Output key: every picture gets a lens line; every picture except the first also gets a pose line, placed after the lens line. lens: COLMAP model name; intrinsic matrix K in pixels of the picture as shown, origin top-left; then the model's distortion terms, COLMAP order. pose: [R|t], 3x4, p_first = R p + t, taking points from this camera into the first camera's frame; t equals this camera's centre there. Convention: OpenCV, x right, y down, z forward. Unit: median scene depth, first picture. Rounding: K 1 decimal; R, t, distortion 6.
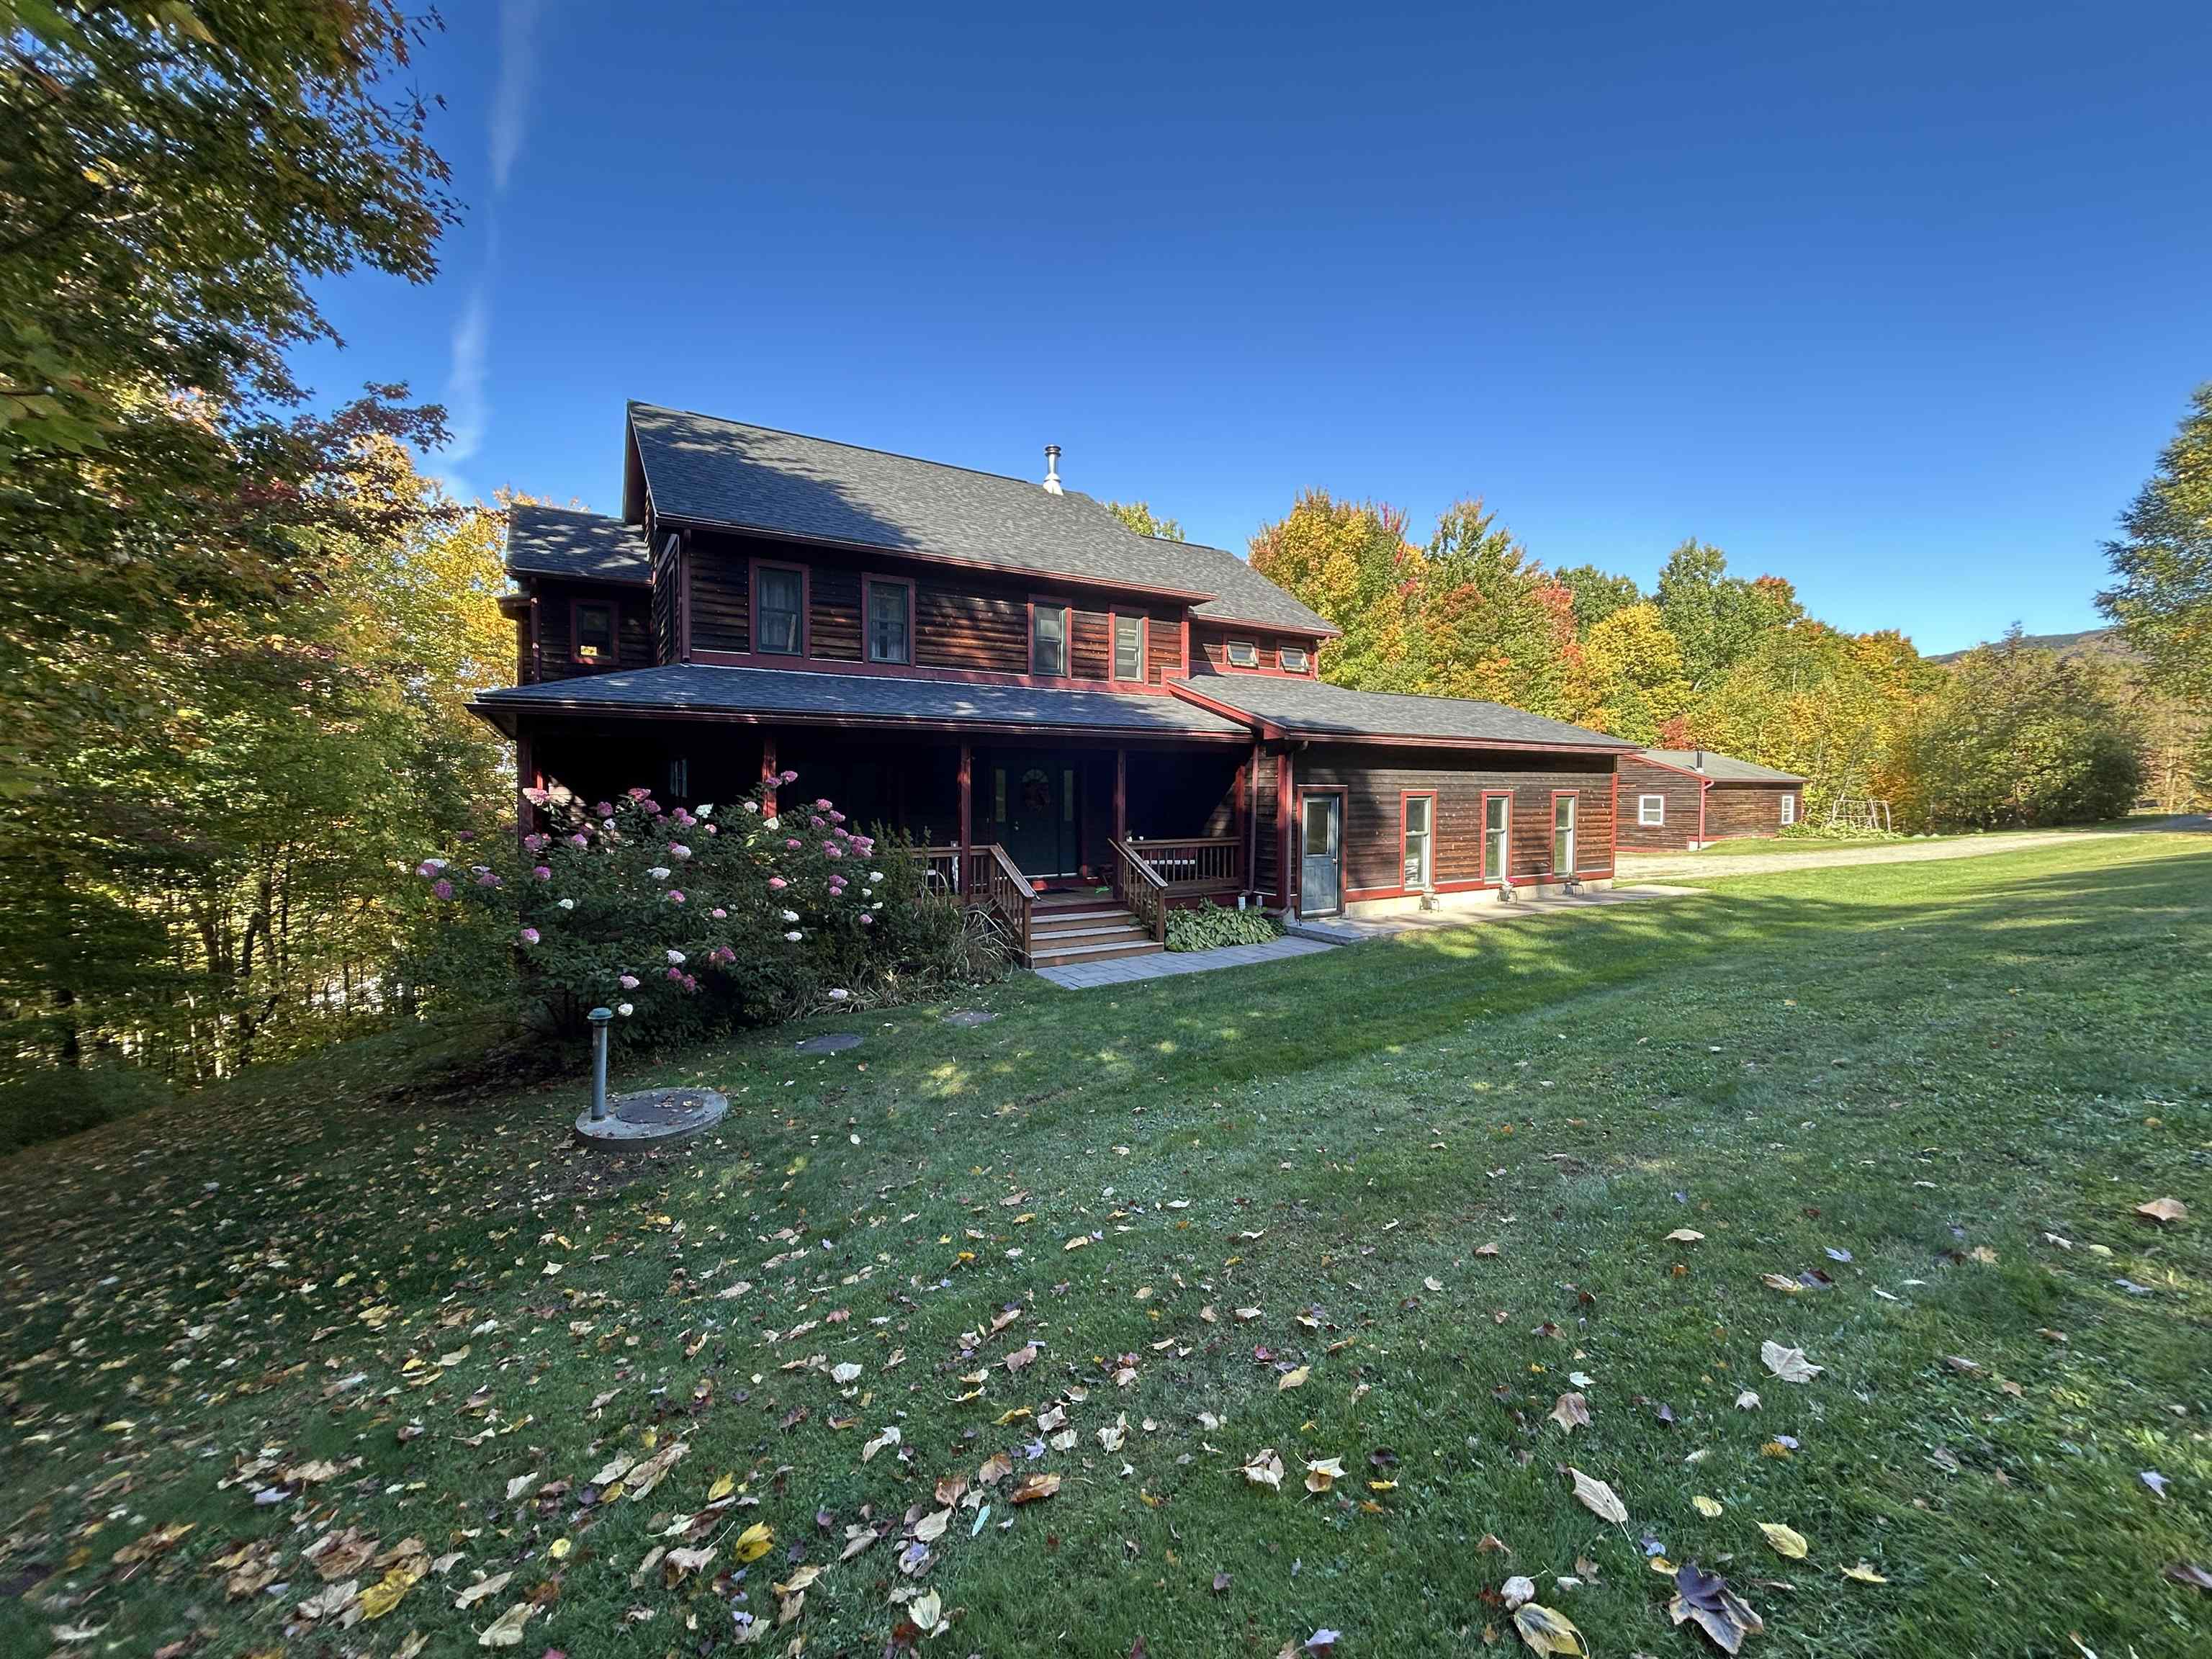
lens RADIAL K [[886.2, 0, 1106.0], [0, 886.2, 829.5], [0, 0, 1]] dist [-0.002931, -0.000254]
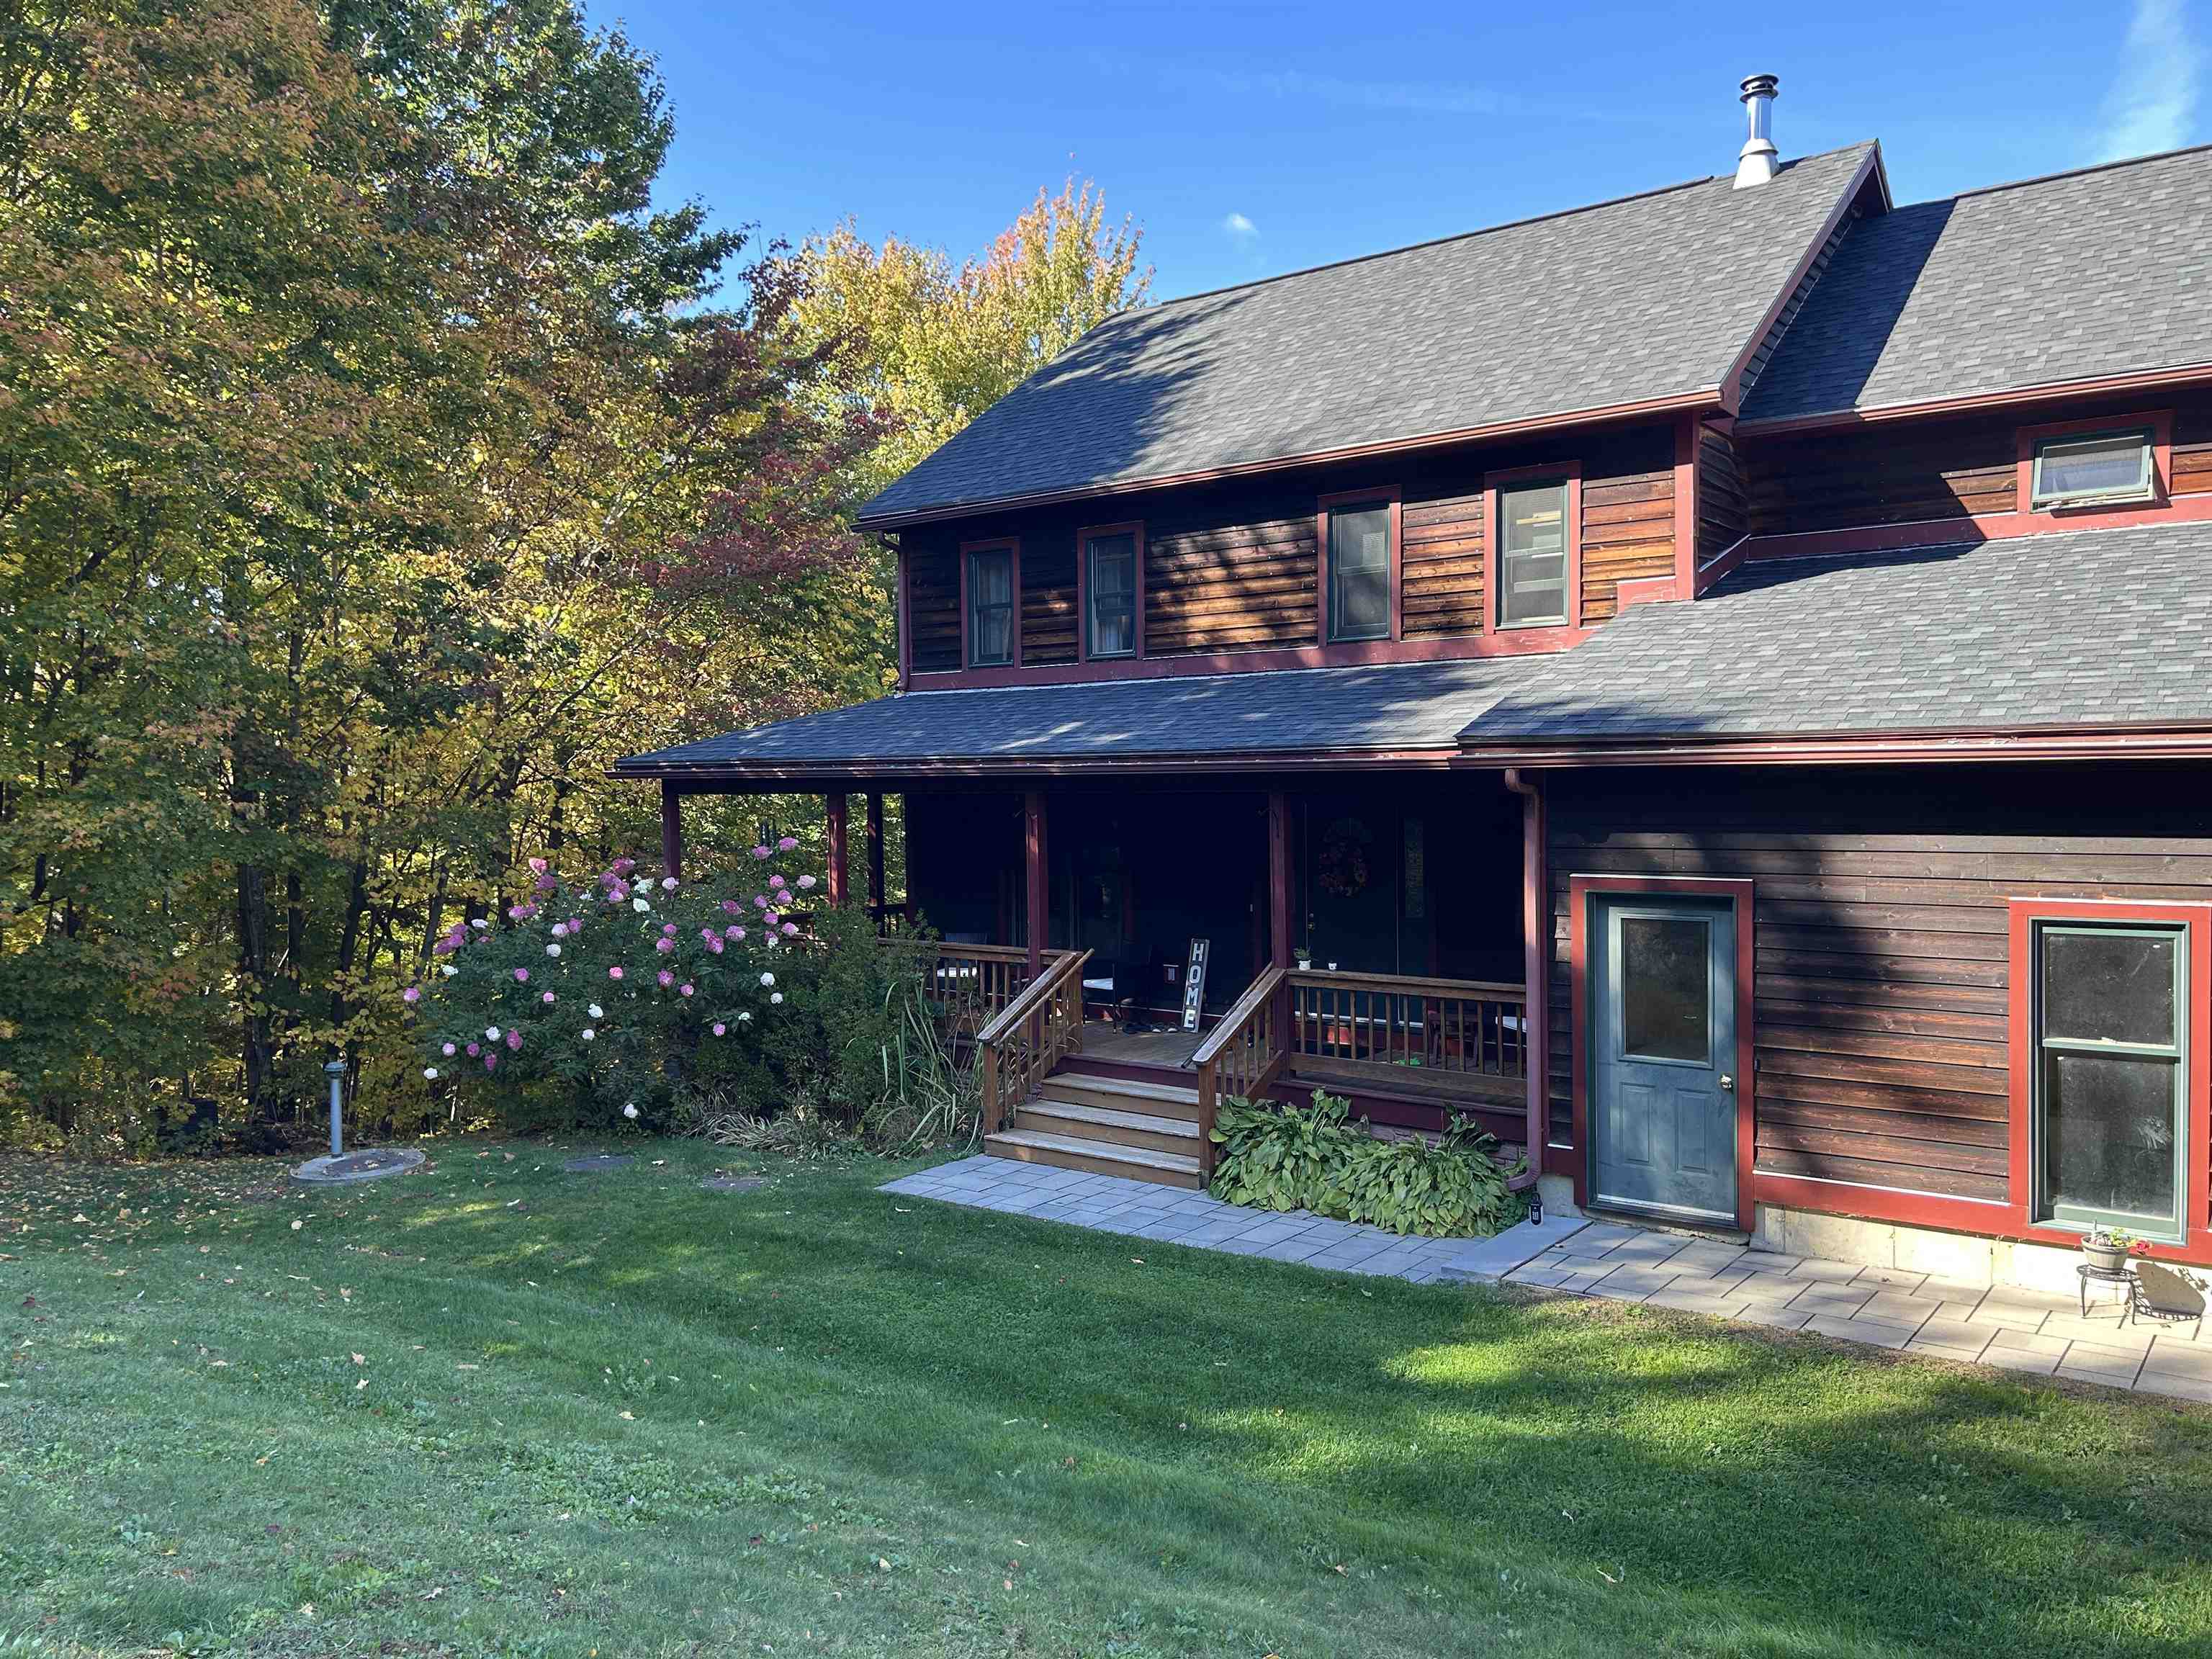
lens RADIAL K [[1616.7, 0, 1111.9], [0, 1616.7, 853.2], [0, 0, 1]] dist [0.095264, -0.169255]
pose [[0.362569, 0.037597, -0.931198, 0.812890], [-0.026898, 0.999192, 0.029869, -0.074973], [0.931569, 0.014218, 0.363287, 0.529982]]
